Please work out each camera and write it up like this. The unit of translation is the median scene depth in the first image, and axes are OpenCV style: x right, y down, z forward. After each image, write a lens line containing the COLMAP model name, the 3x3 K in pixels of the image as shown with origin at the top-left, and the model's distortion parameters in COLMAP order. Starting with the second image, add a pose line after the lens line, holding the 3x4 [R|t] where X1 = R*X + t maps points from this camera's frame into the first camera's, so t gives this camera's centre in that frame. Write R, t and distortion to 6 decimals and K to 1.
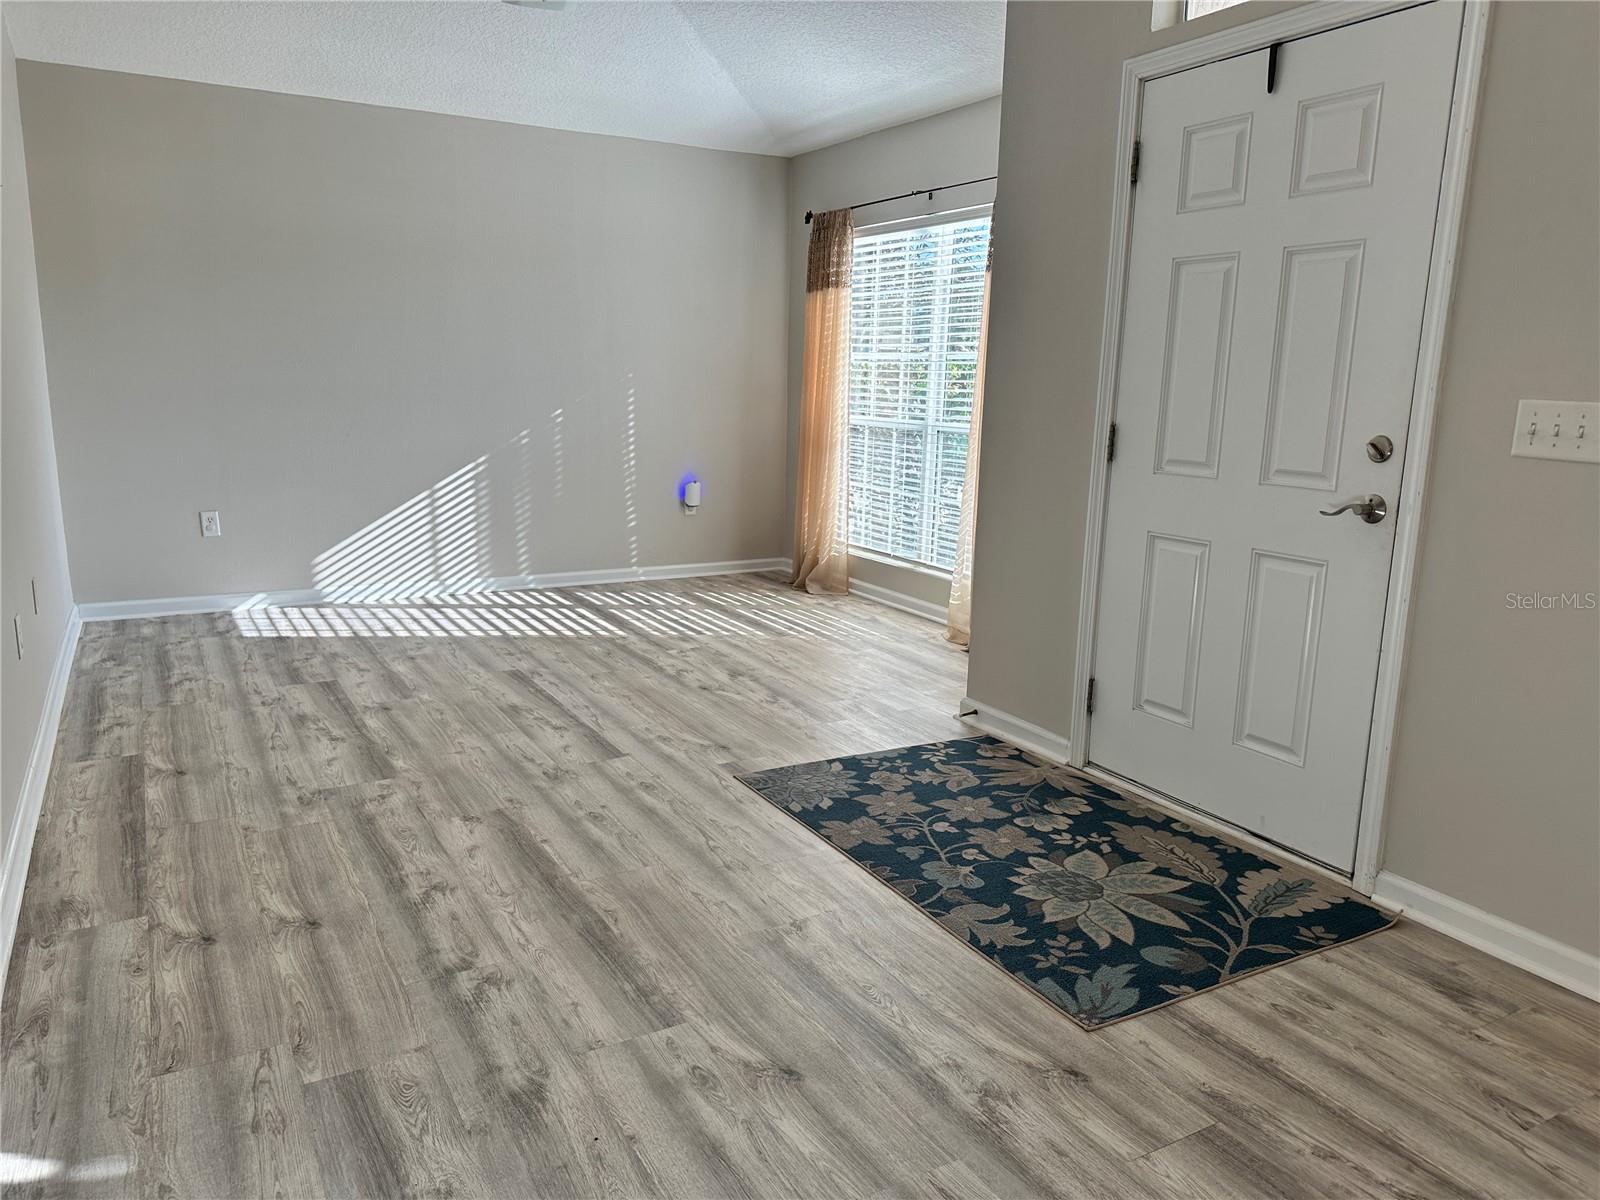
lens RADIAL K [[1115.0, 0, 799.4], [0, 1115.0, 581.3], [0, 0, 1]] dist [0.094923, -0.134619]
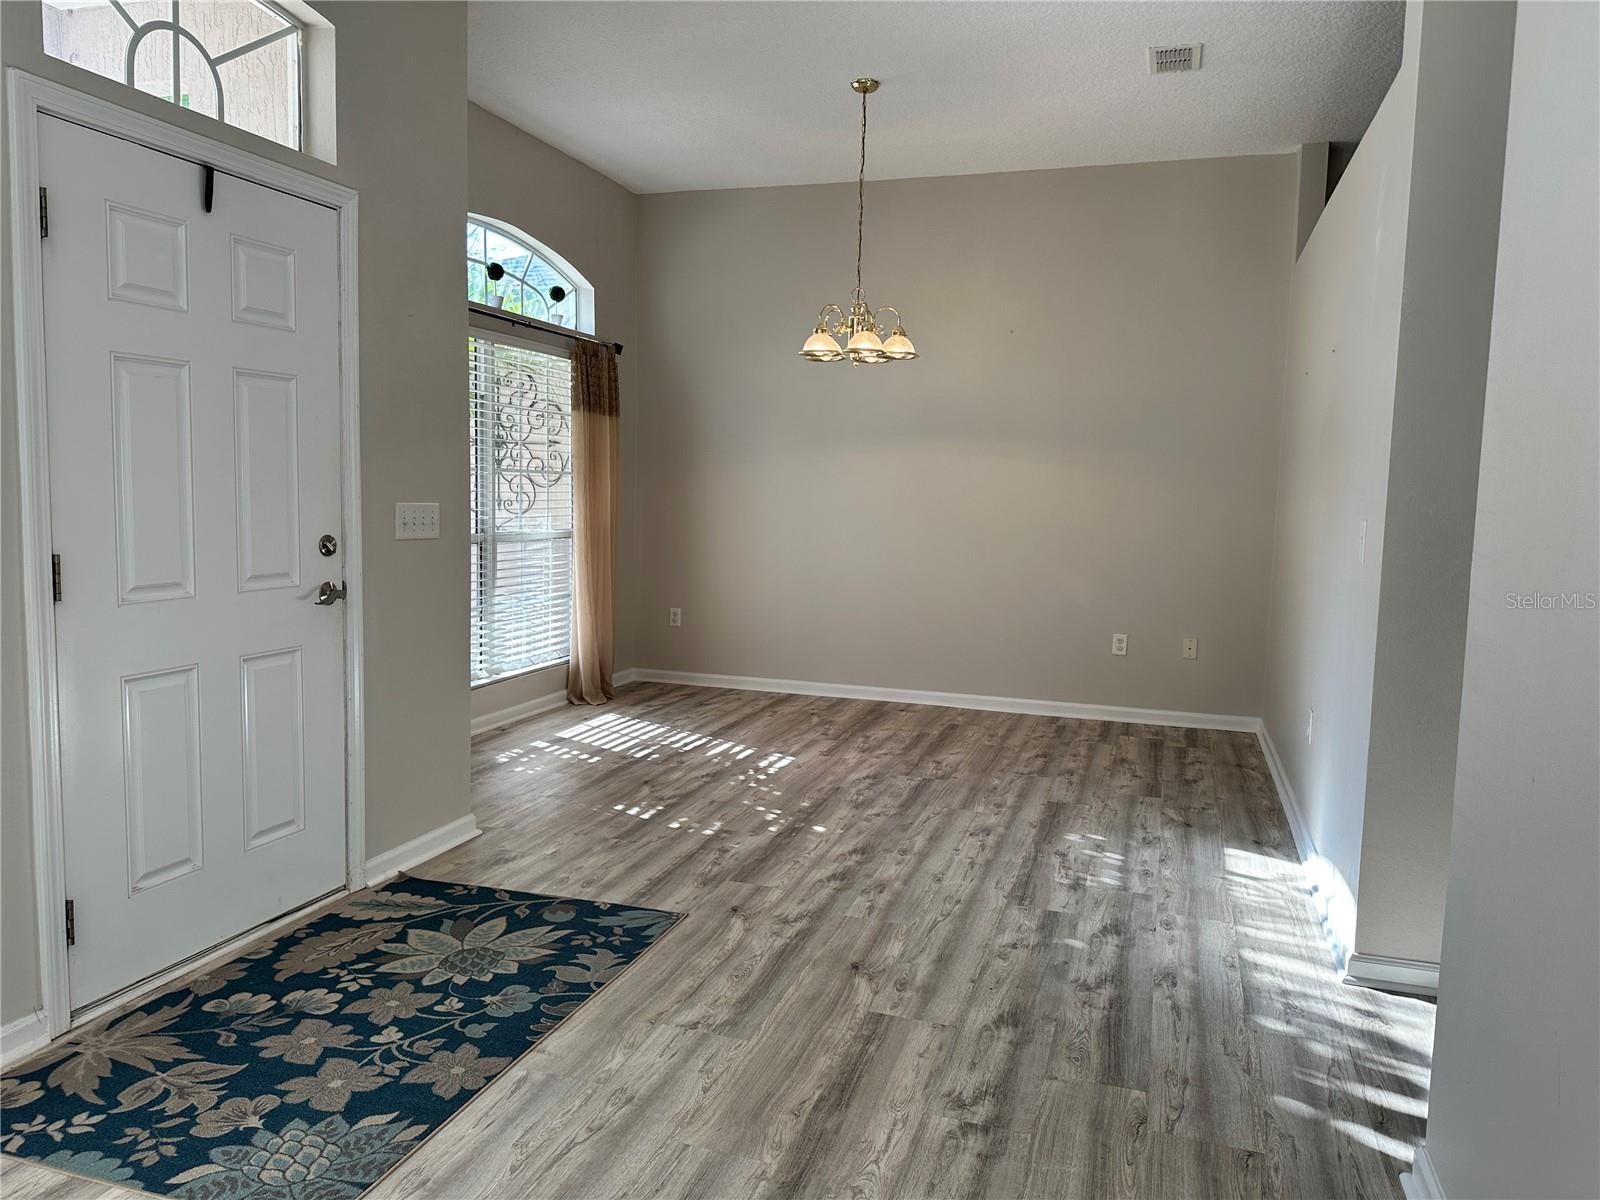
lens RADIAL K [[1115.0, 0, 799.4], [0, 1115.0, 581.3], [0, 0, 1]] dist [0.094923, -0.134619]
pose [[-0.660994, -0.106284, 0.742826, -0.754769], [0.097857, 0.969256, 0.225759, -0.305736], [-0.743983, 0.221916, -0.630271, 1.394202]]
